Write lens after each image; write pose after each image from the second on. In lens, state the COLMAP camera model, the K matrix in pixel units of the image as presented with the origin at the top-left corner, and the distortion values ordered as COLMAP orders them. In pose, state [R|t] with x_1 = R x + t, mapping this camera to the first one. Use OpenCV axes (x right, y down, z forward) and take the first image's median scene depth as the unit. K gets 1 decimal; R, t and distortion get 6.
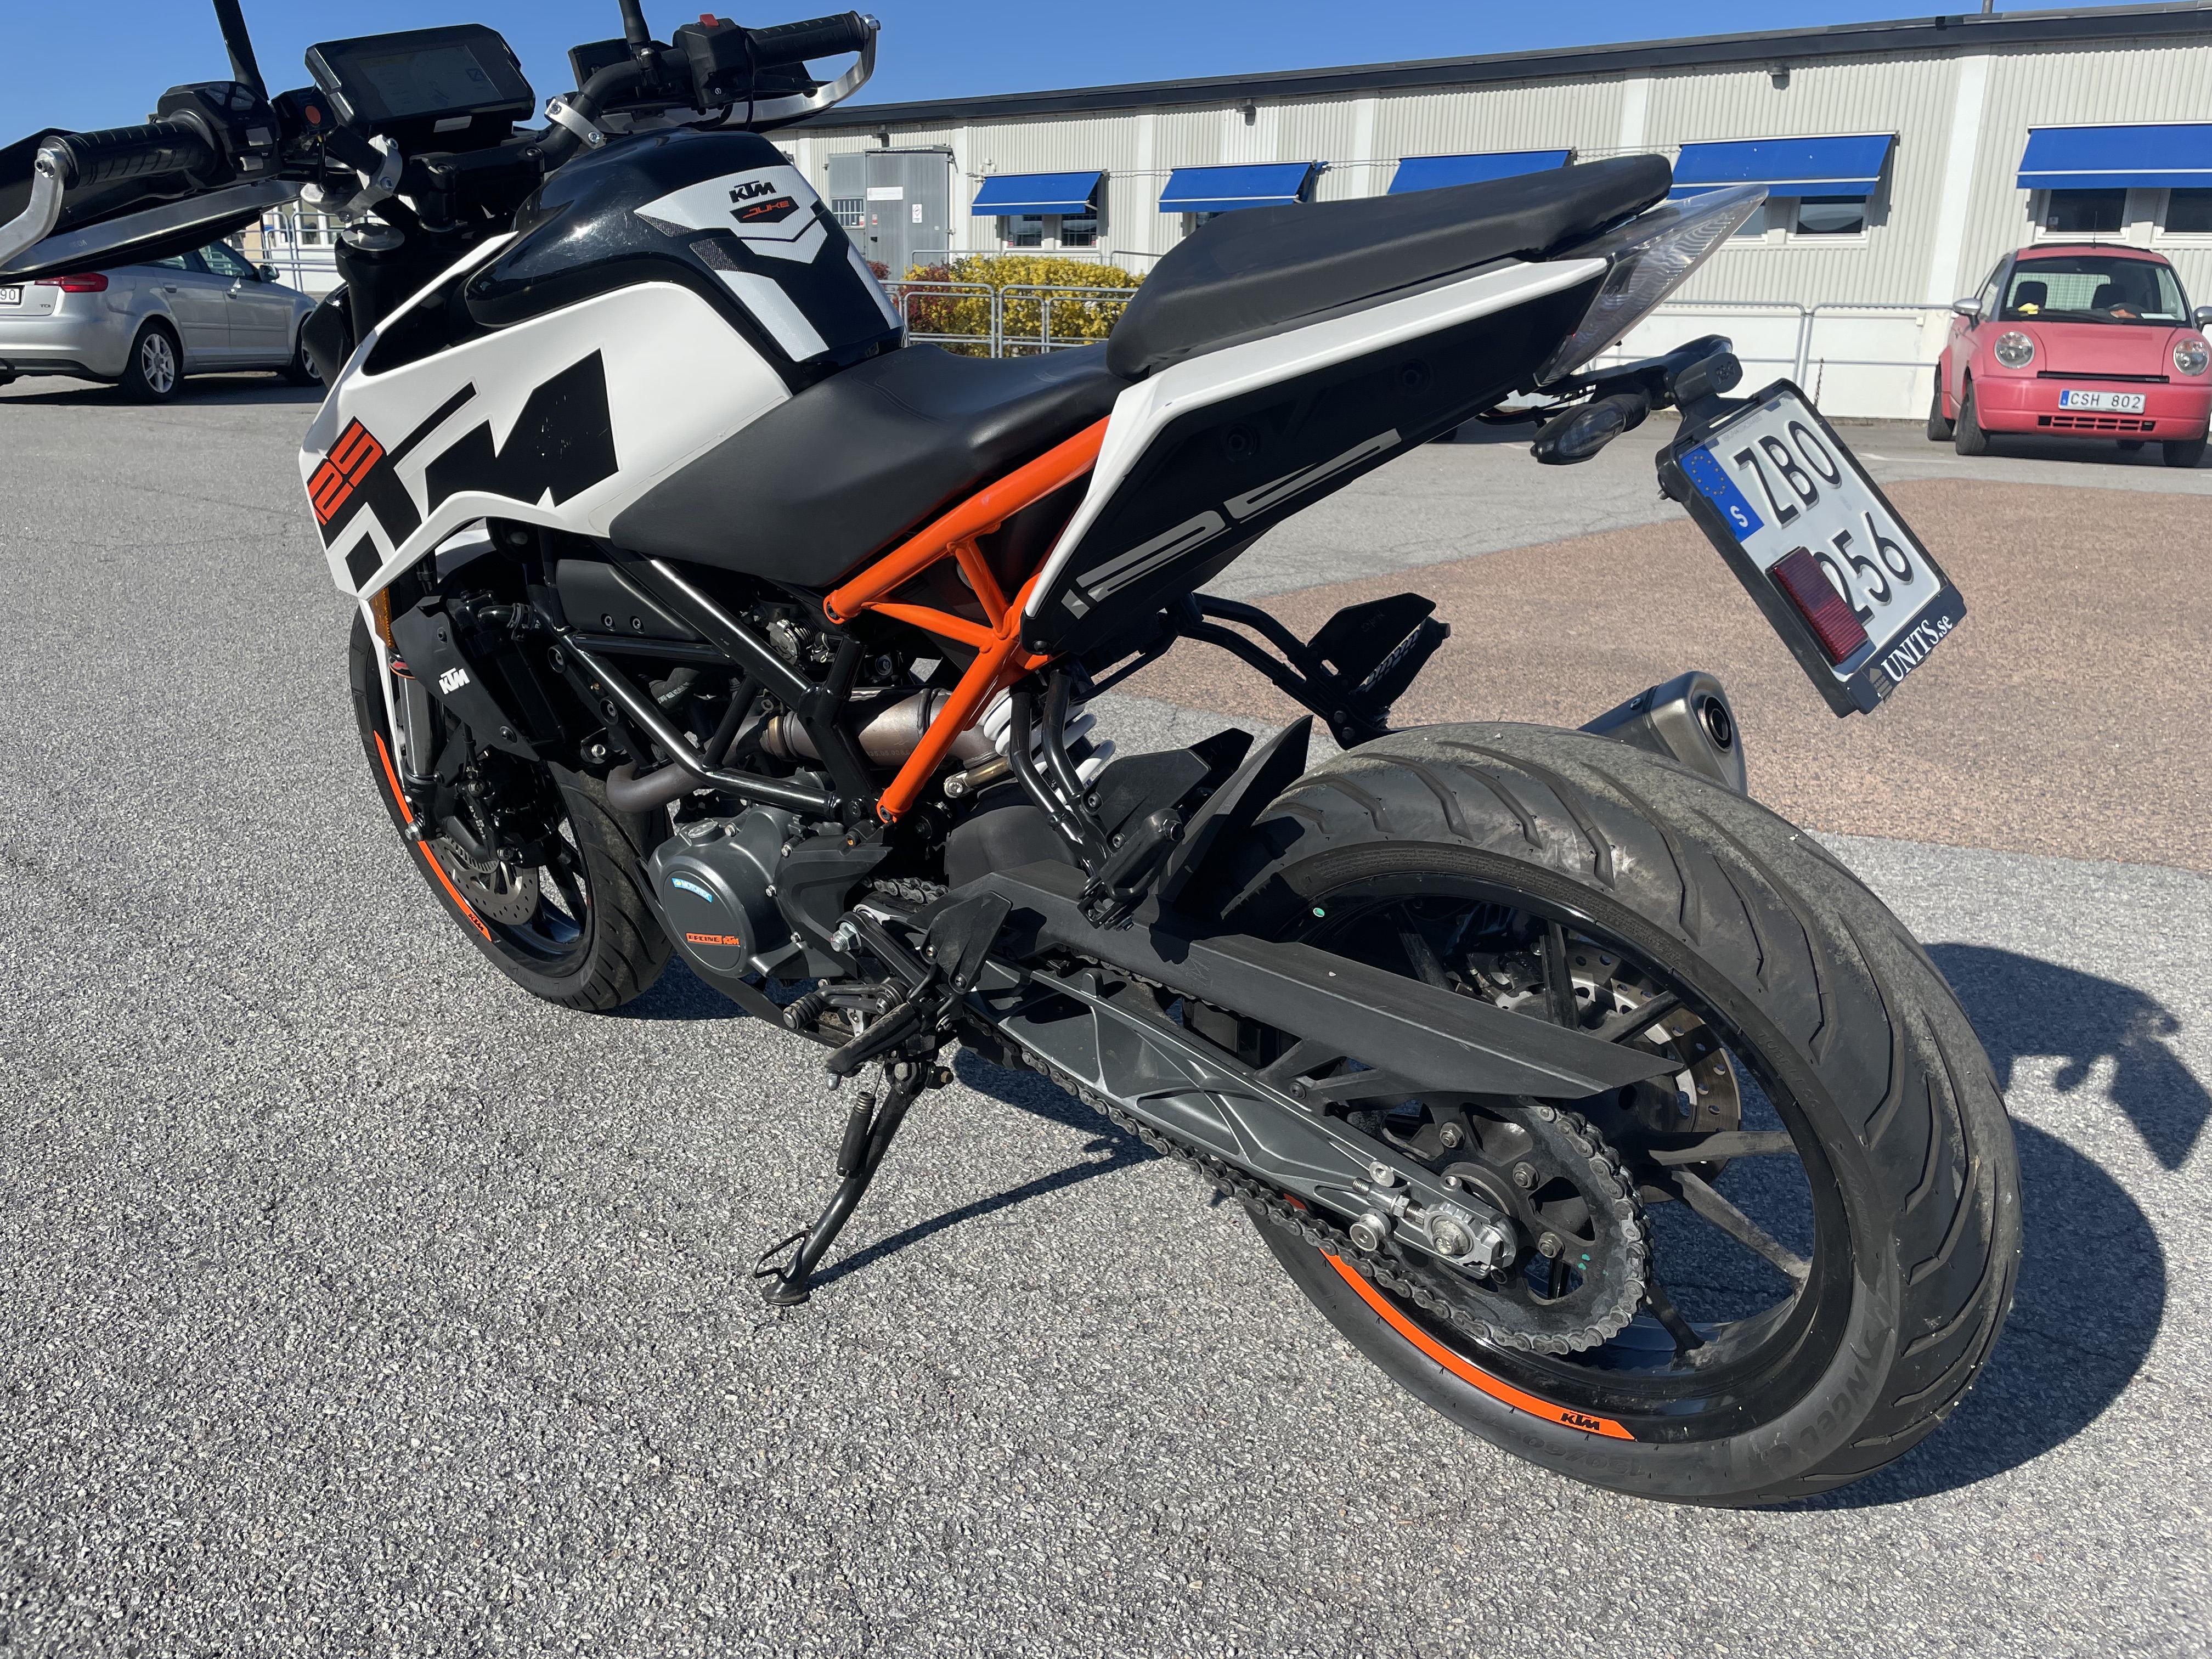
lens RADIAL K [[1705.6, 0, 1106.0], [0, 1705.6, 829.5], [0, 0, 1]] dist [0.075118, -0.118198]
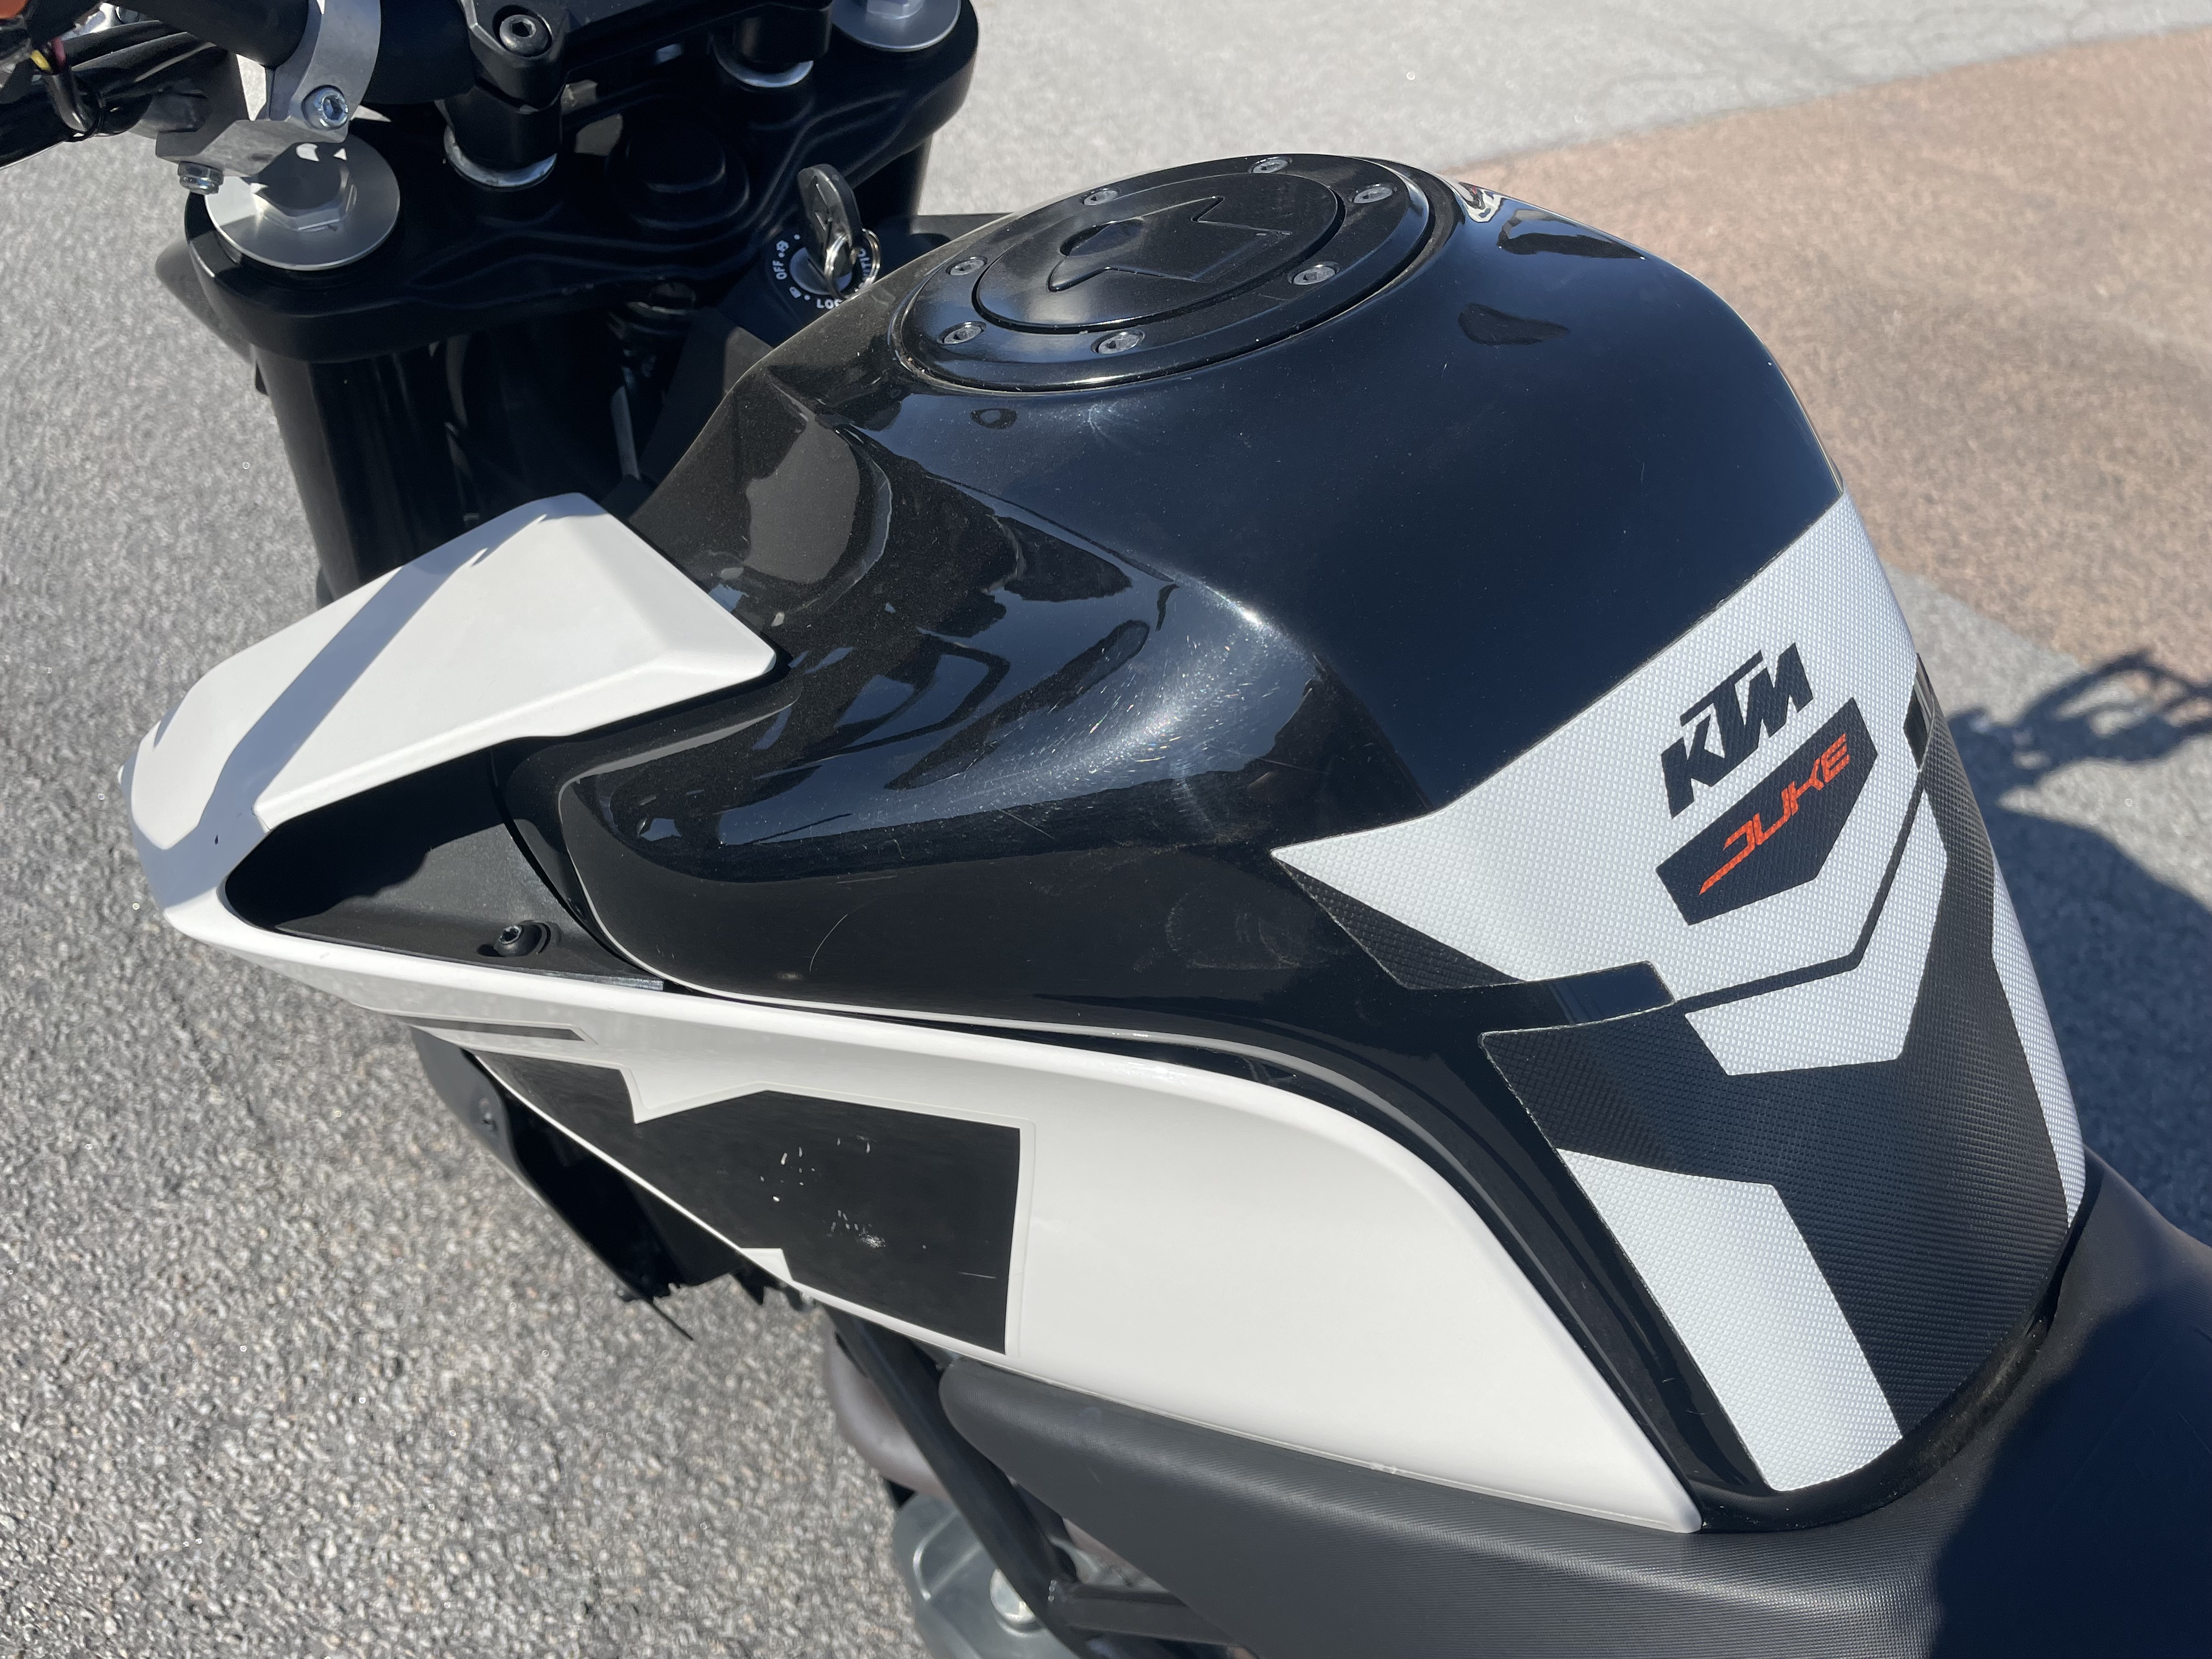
lens RADIAL K [[1705.6, 0, 1106.0], [0, 1705.6, 829.5], [0, 0, 1]] dist [0.075118, -0.118198]
pose [[0.983455, 0.179843, -0.021754, -0.278854], [-0.157610, 0.908650, 0.386672, -0.428155], [0.089307, -0.376845, 0.921961, 0.754471]]
